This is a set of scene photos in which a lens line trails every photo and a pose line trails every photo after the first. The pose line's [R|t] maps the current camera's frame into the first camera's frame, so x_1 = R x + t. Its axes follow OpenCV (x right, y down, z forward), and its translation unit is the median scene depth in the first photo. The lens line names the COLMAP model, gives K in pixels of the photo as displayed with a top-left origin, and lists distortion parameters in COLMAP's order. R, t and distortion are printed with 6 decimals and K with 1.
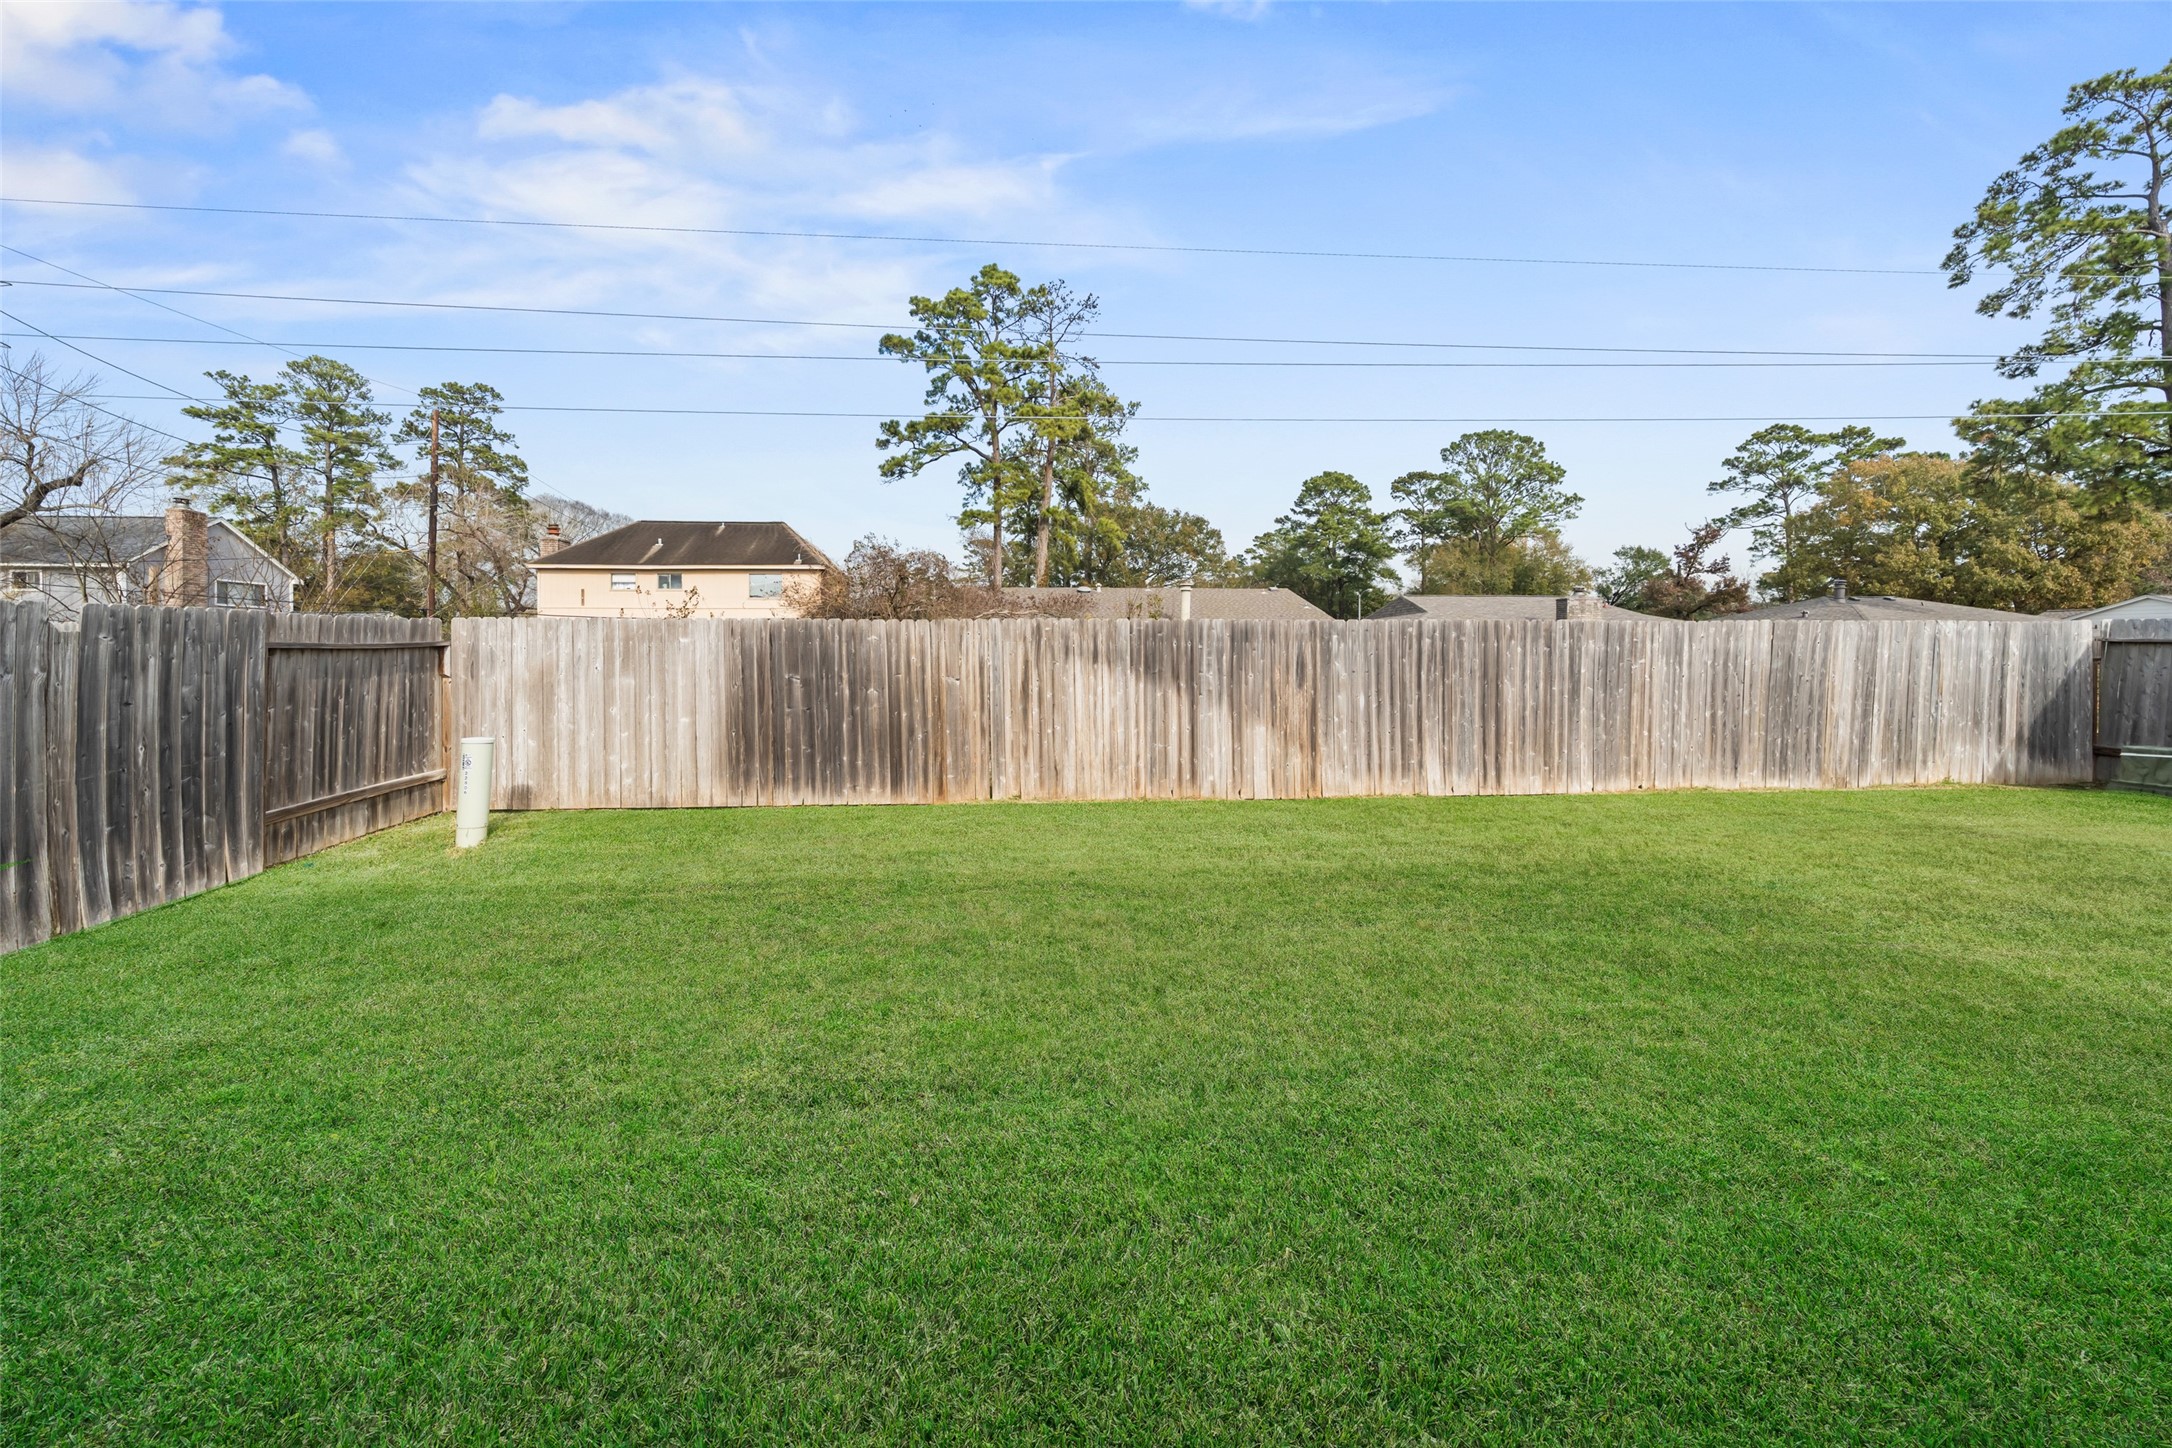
lens RADIAL K [[781.0, 0, 1035.2], [0, 781.0, 673.2], [0, 0, 1]] dist [-0.000491, -0.000105]
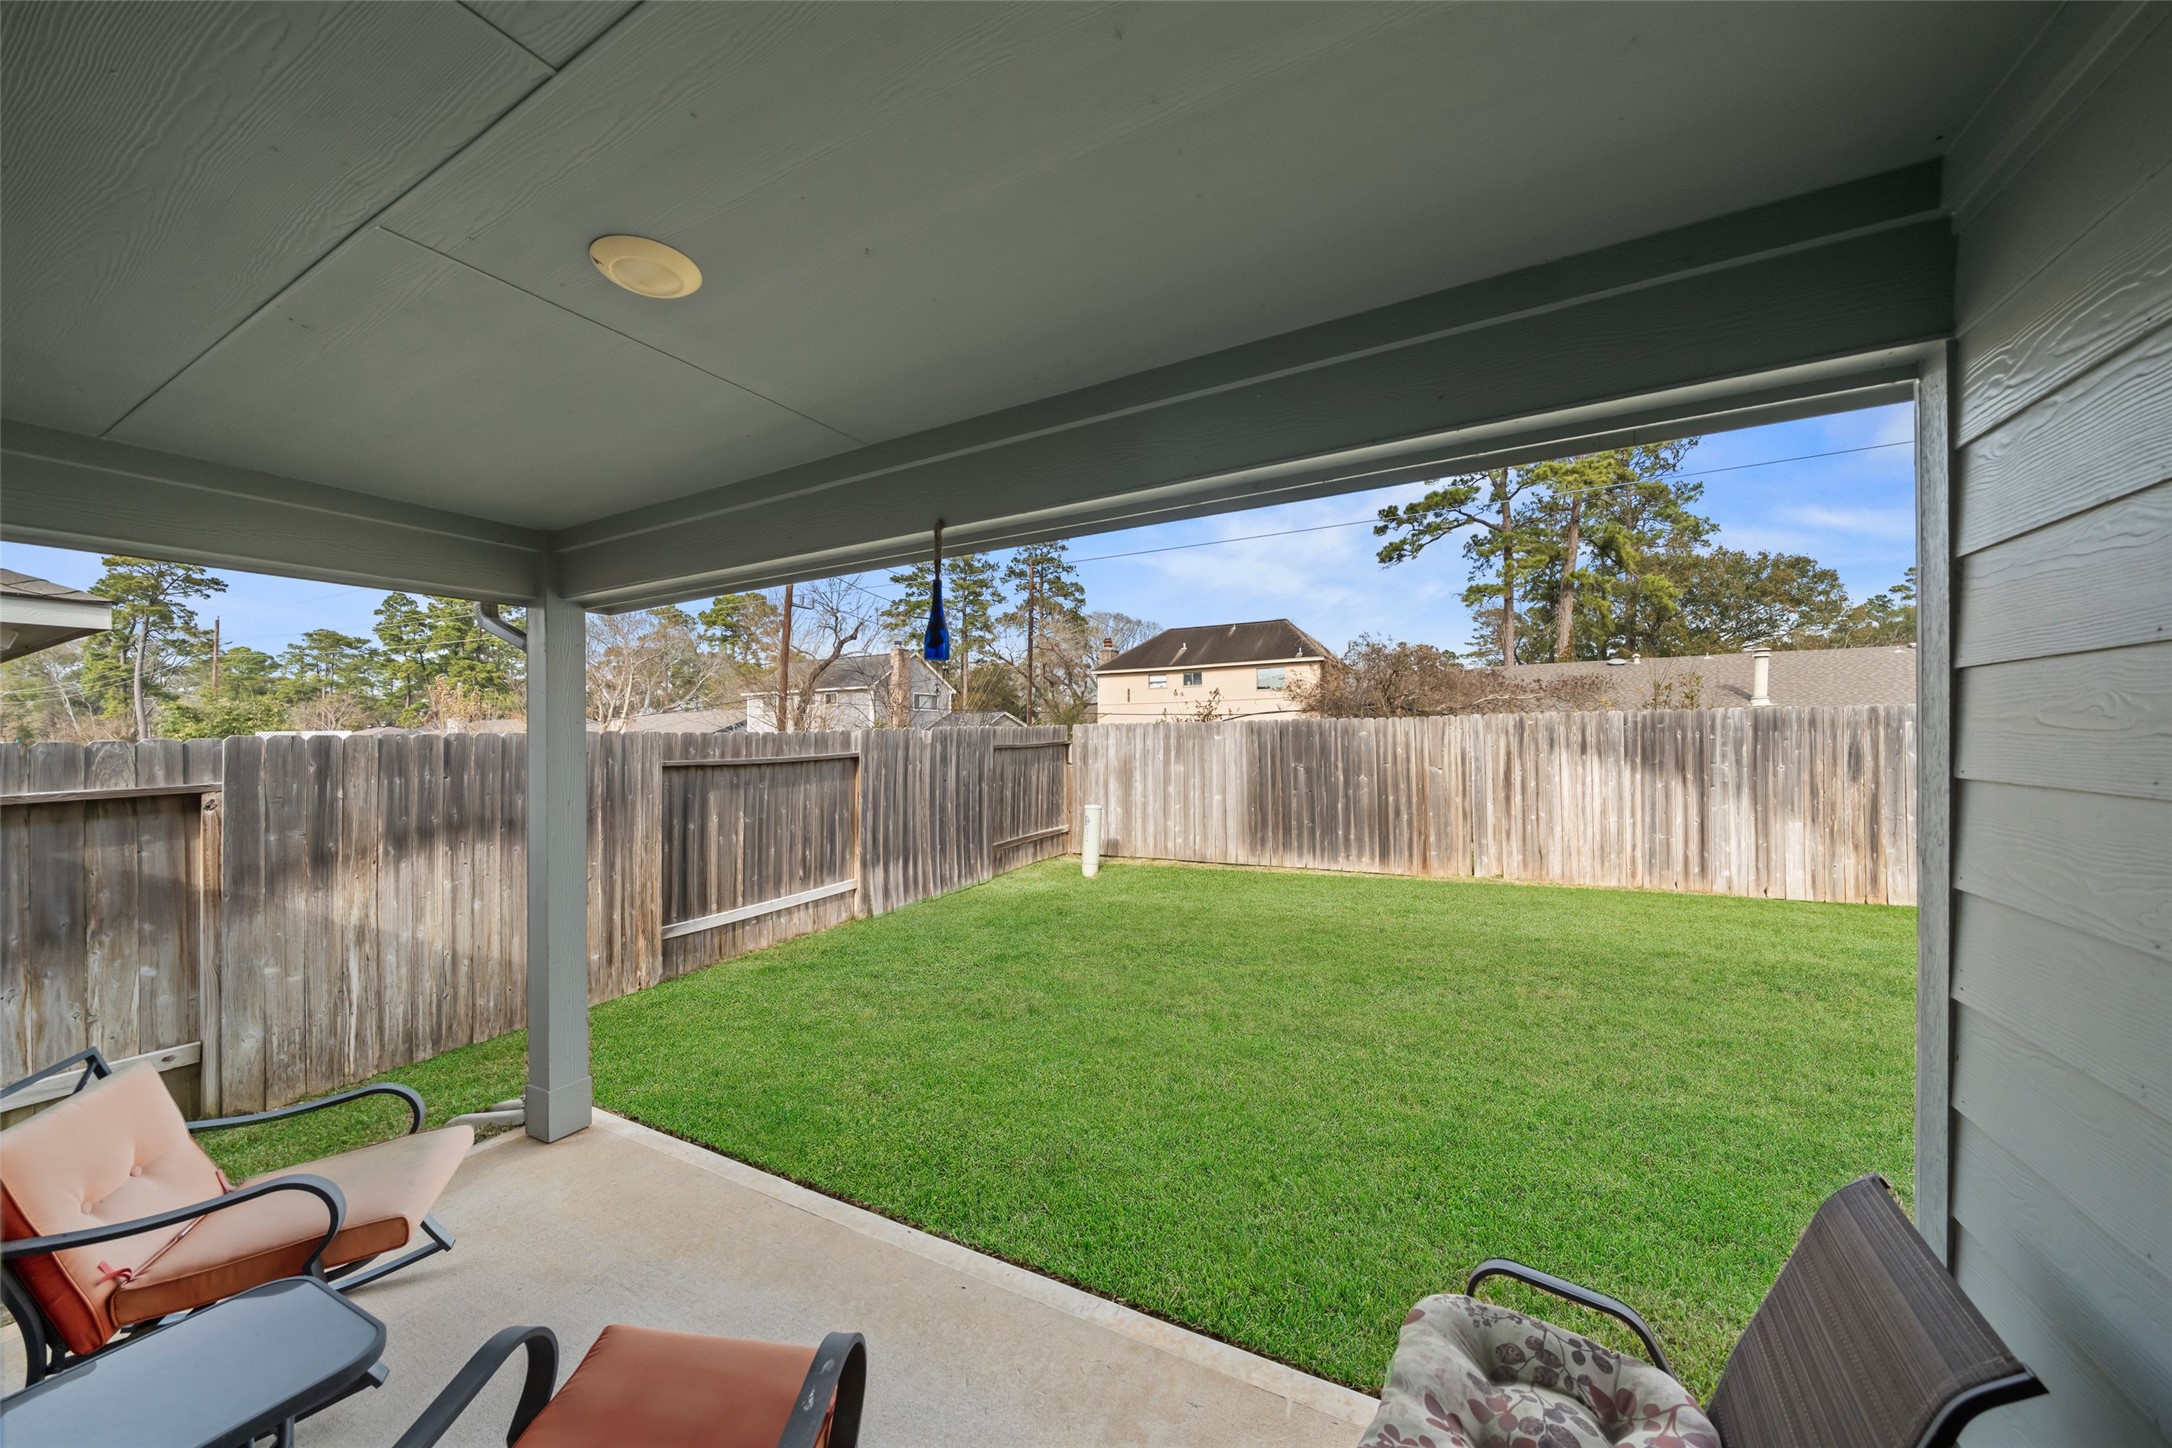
lens RADIAL K [[756.4, 0, 1093.8], [0, 756.4, 750.5], [0, 0, 1]] dist [-0.012688, -0.000045]
pose [[0.847667, -0.002783, -0.530522, 0.054289], [0.000601, 0.999991, -0.004285, -0.013628], [0.530529, 0.003313, 0.847660, -0.195879]]
